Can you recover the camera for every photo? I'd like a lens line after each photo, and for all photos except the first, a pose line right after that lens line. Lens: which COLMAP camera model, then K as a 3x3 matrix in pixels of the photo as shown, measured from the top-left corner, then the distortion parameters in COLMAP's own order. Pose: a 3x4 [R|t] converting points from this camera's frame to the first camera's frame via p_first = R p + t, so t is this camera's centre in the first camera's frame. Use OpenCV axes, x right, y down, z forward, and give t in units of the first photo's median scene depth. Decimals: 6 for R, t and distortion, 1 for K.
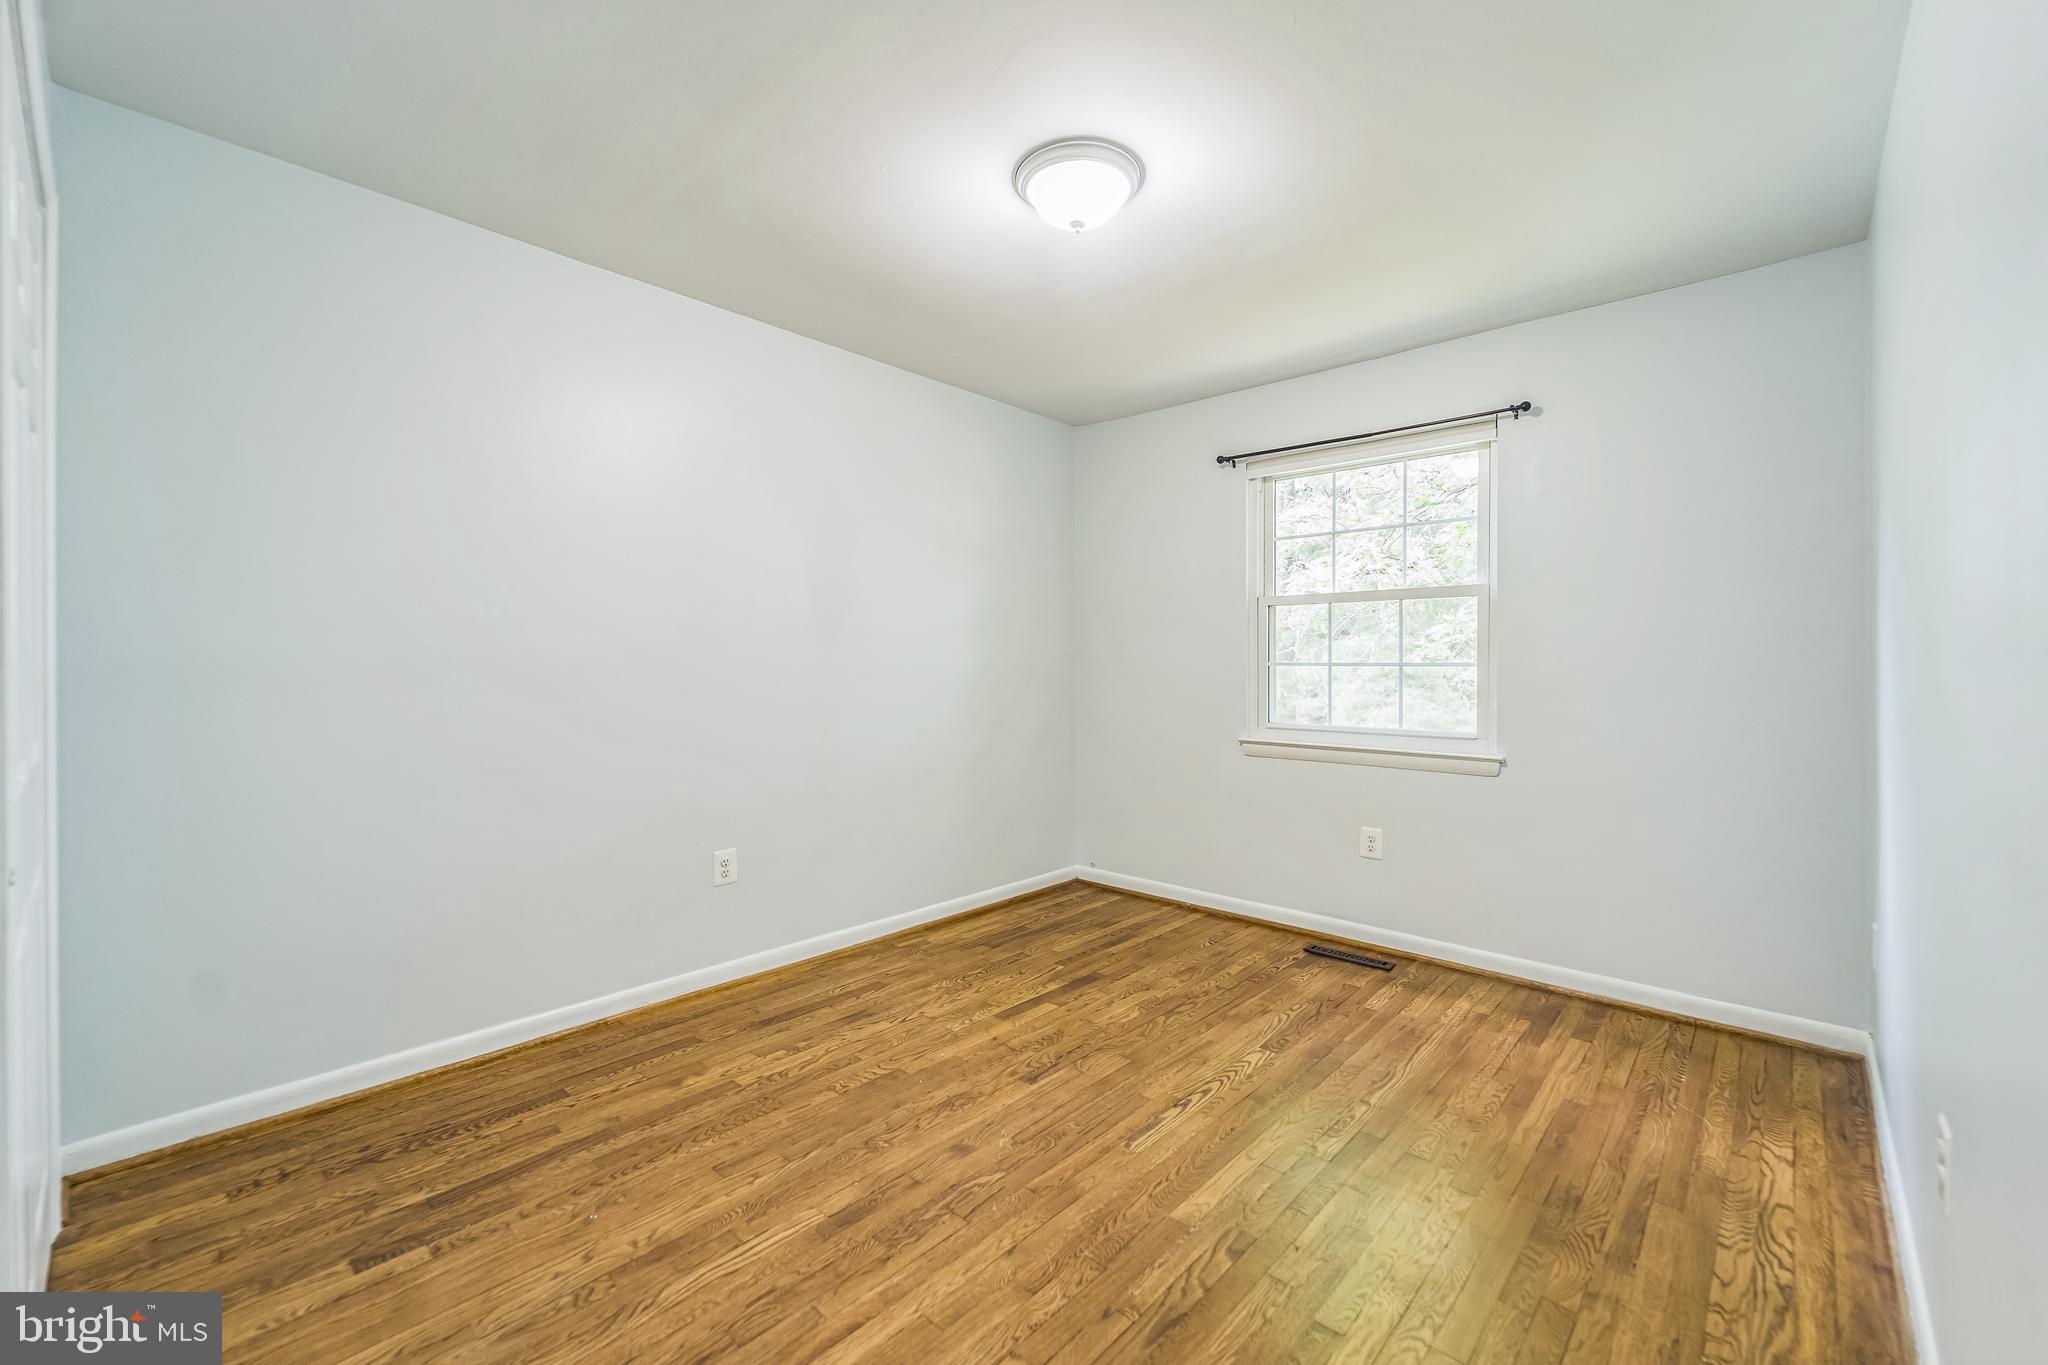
lens RADIAL K [[833.9, 0, 1018.5], [0, 833.9, 653.8], [0, 0, 1]] dist [0.001747, -0.000579]
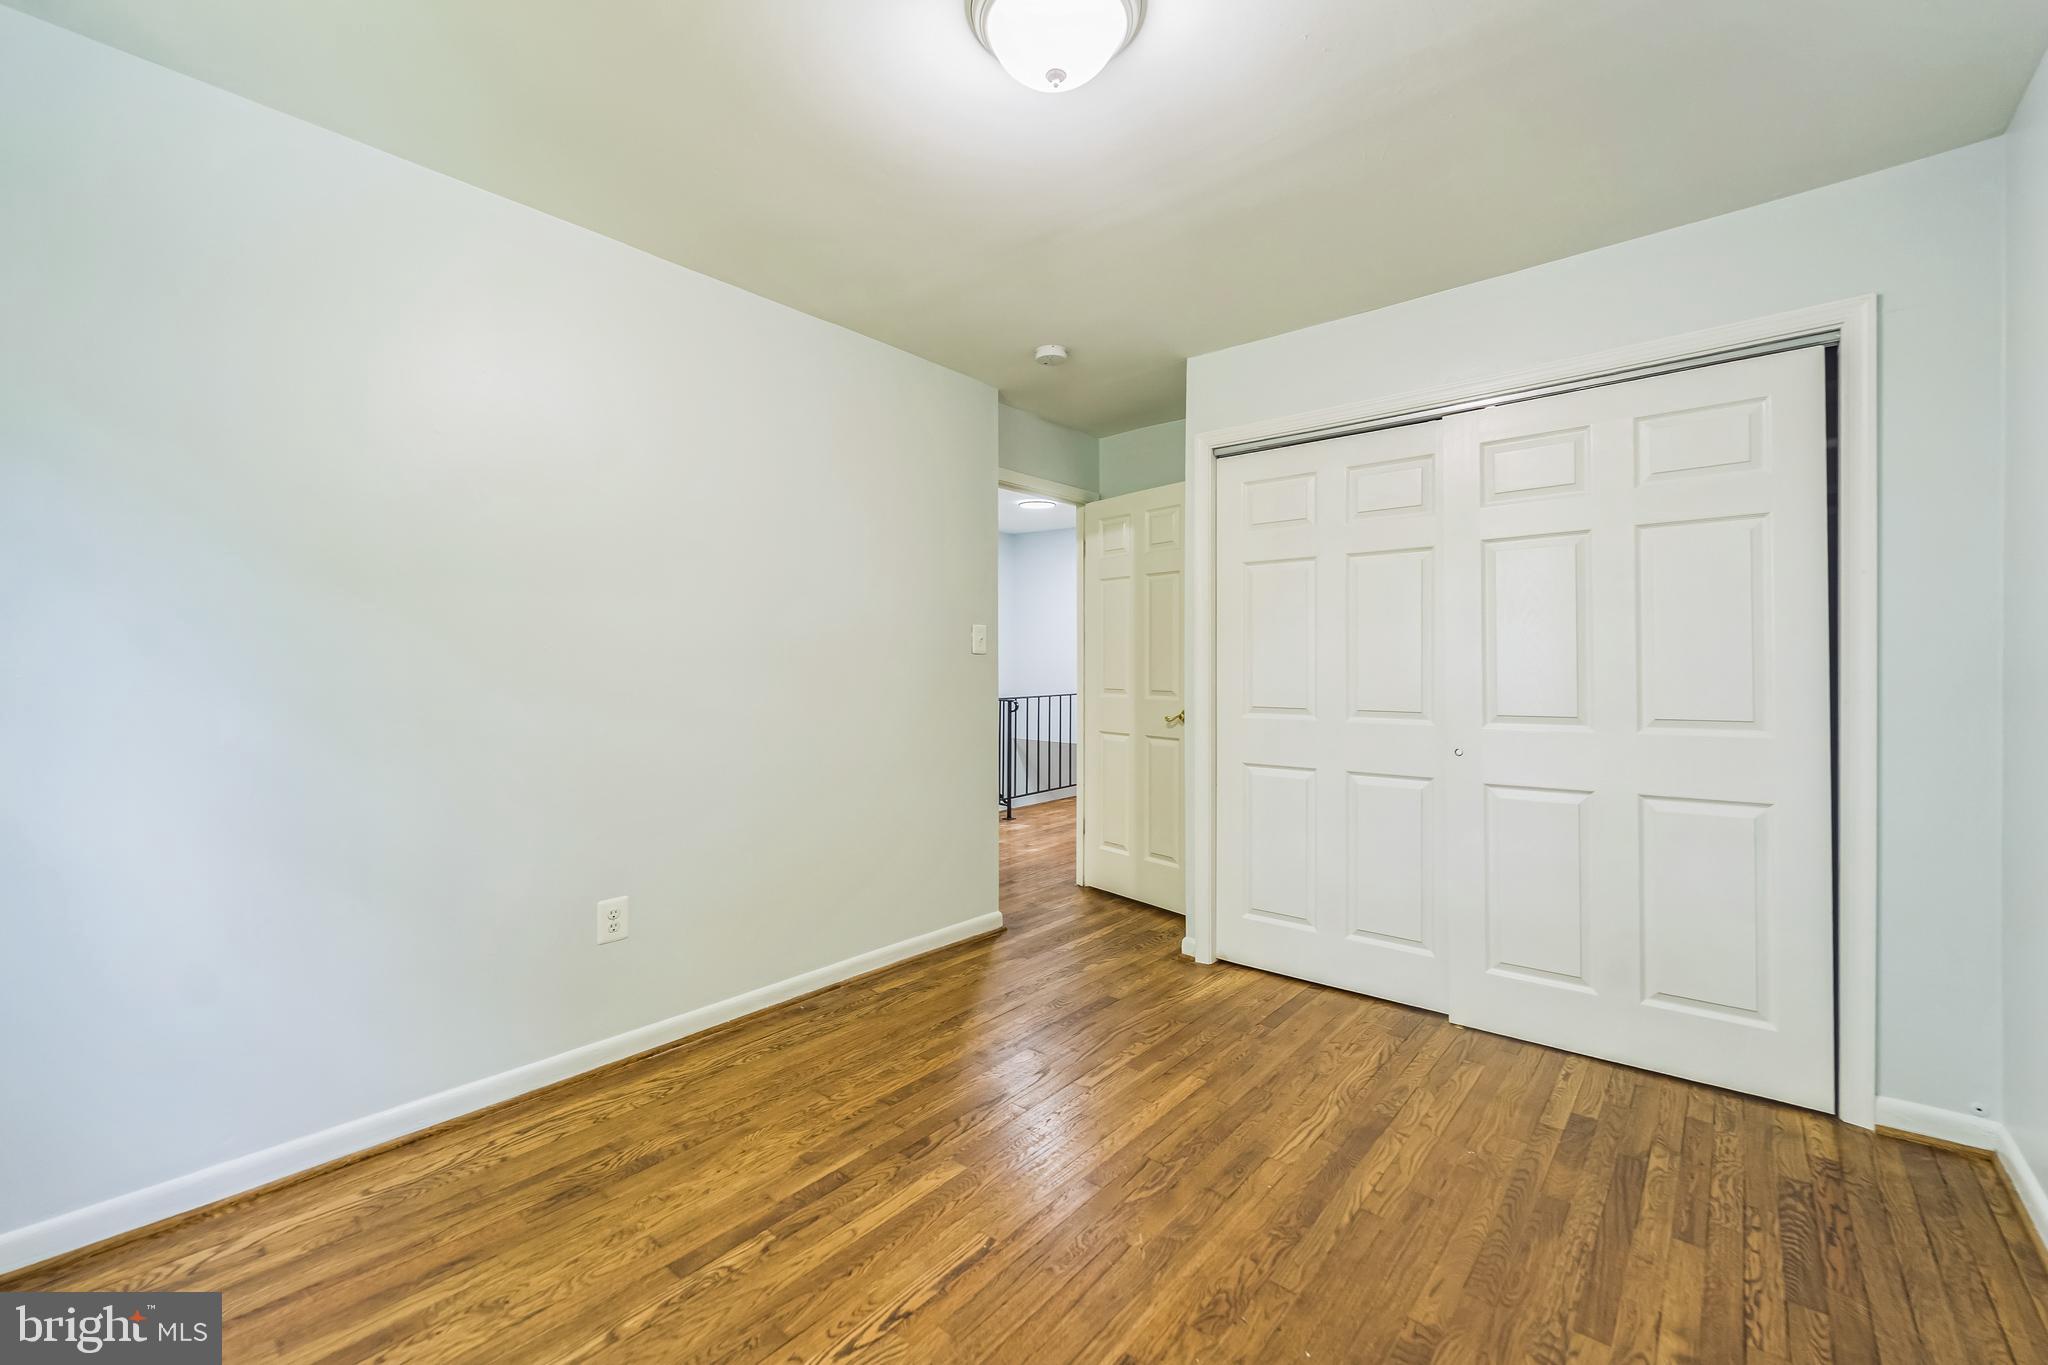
lens RADIAL K [[784.2, 0, 1024.0], [0, 784.2, 682.5], [0, 0, 1]] dist [0.000751, -0.000058]
pose [[-0.999202, -0.003423, -0.039799, 0.134244], [-0.003833, 0.999940, 0.010243, 0.017858], [0.039762, 0.010387, -0.999155, 1.838040]]
